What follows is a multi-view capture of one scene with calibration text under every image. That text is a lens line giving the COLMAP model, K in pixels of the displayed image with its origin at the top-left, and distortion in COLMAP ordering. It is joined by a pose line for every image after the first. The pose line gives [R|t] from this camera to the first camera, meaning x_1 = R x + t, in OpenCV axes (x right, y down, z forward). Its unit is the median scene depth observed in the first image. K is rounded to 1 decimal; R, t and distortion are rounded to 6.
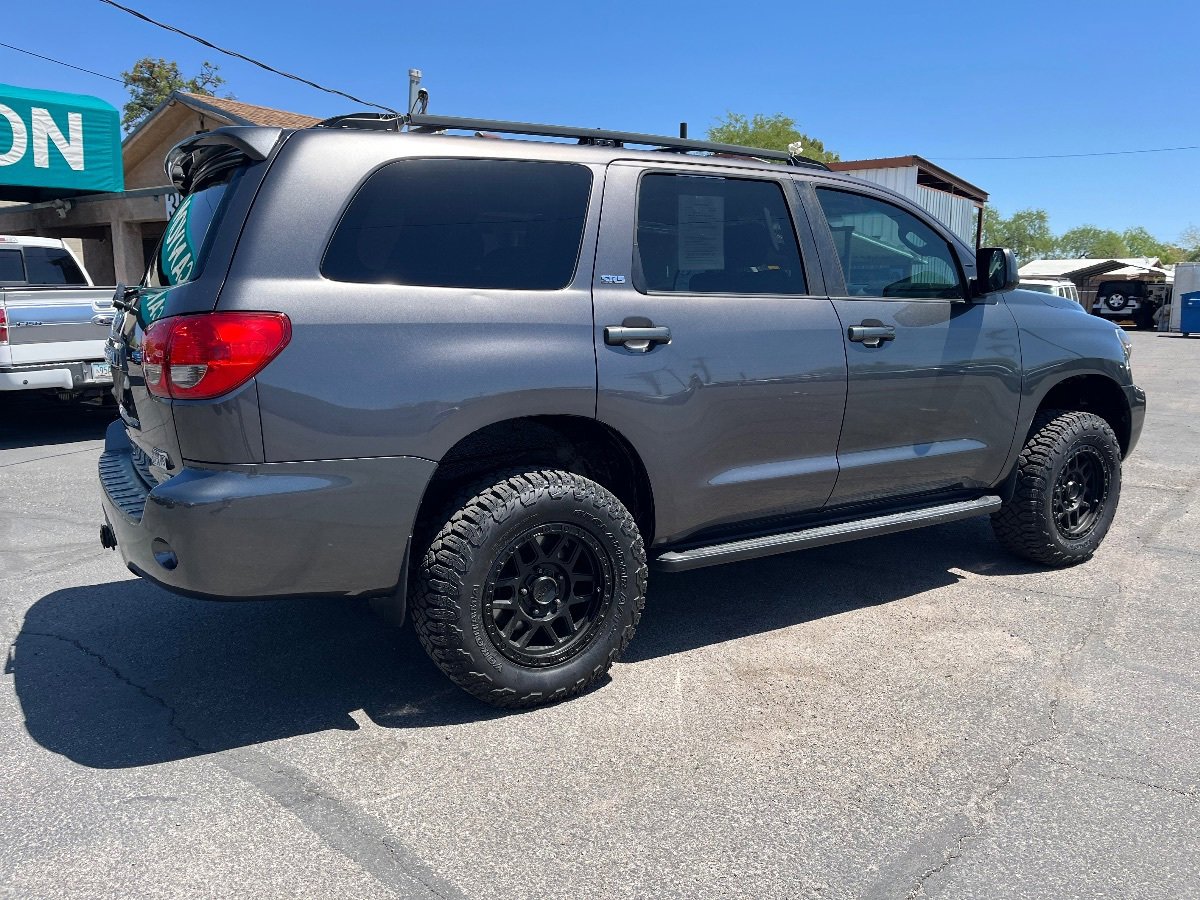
lens RADIAL K [[907.9, 0, 609.1], [0, 907.9, 444.5], [0, 0, 1]] dist [0.067734, -0.105315]
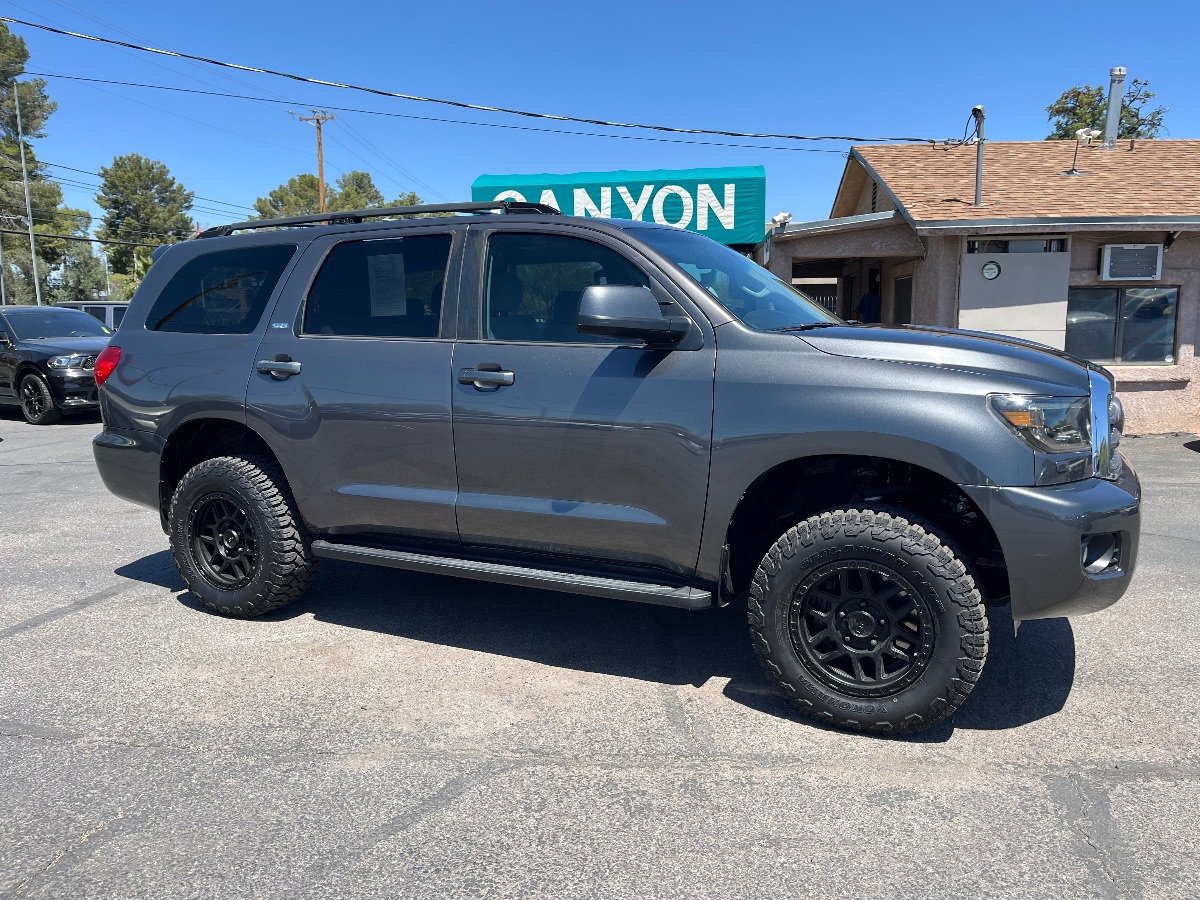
lens RADIAL K [[907.9, 0, 628.4], [0, 907.9, 452.8], [0, 0, 1]] dist [0.067734, -0.105315]
pose [[0.529331, 0.115079, -0.840575, 1.038165], [-0.127635, 0.990284, 0.055200, -0.096985], [0.838760, 0.078068, 0.538876, 0.510699]]
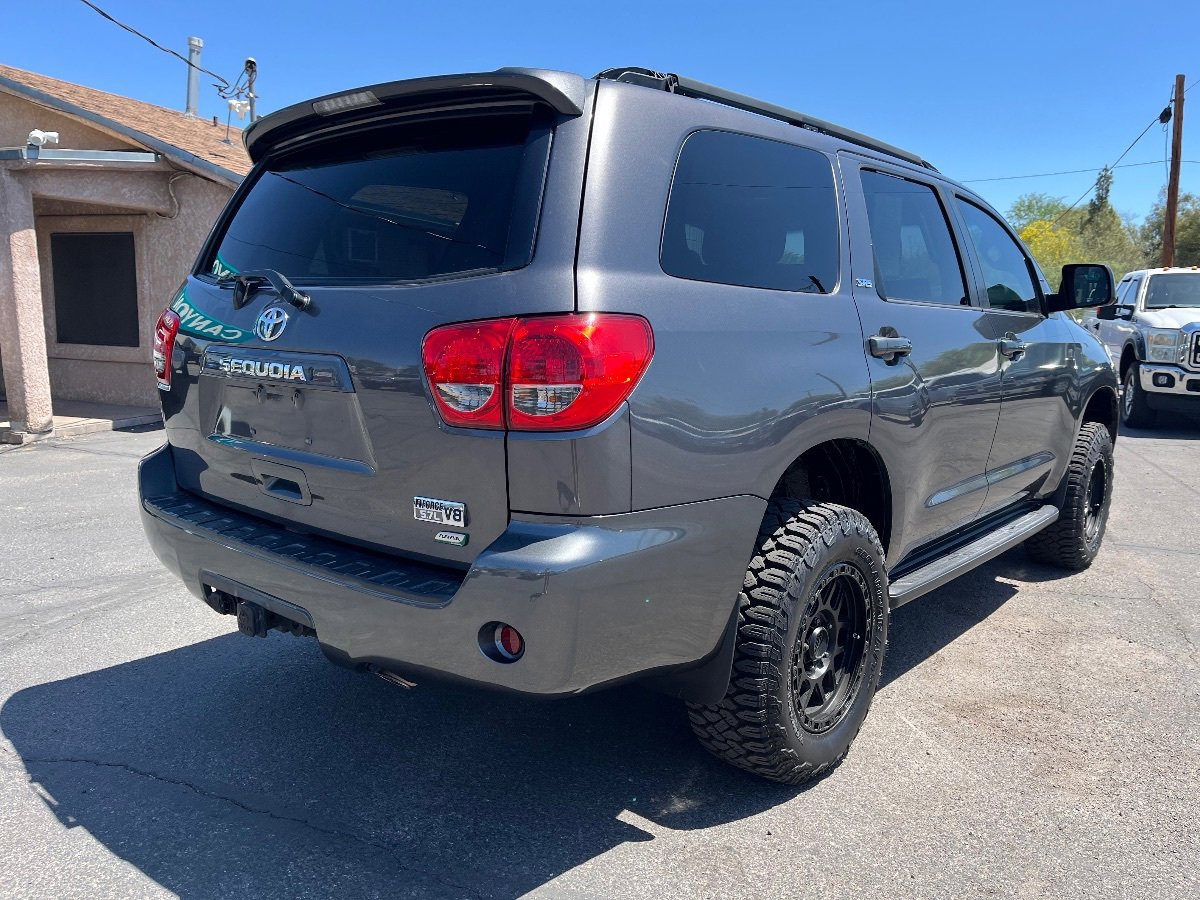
lens RADIAL K [[907.9, 0, 606.0], [0, 907.9, 456.7], [0, 0, 1]] dist [0.067734, -0.105315]
pose [[0.953566, -0.027644, 0.299911, -0.360265], [0.026984, 0.999616, 0.006343, -0.018251], [-0.299972, 0.002044, 0.953946, 0.164630]]
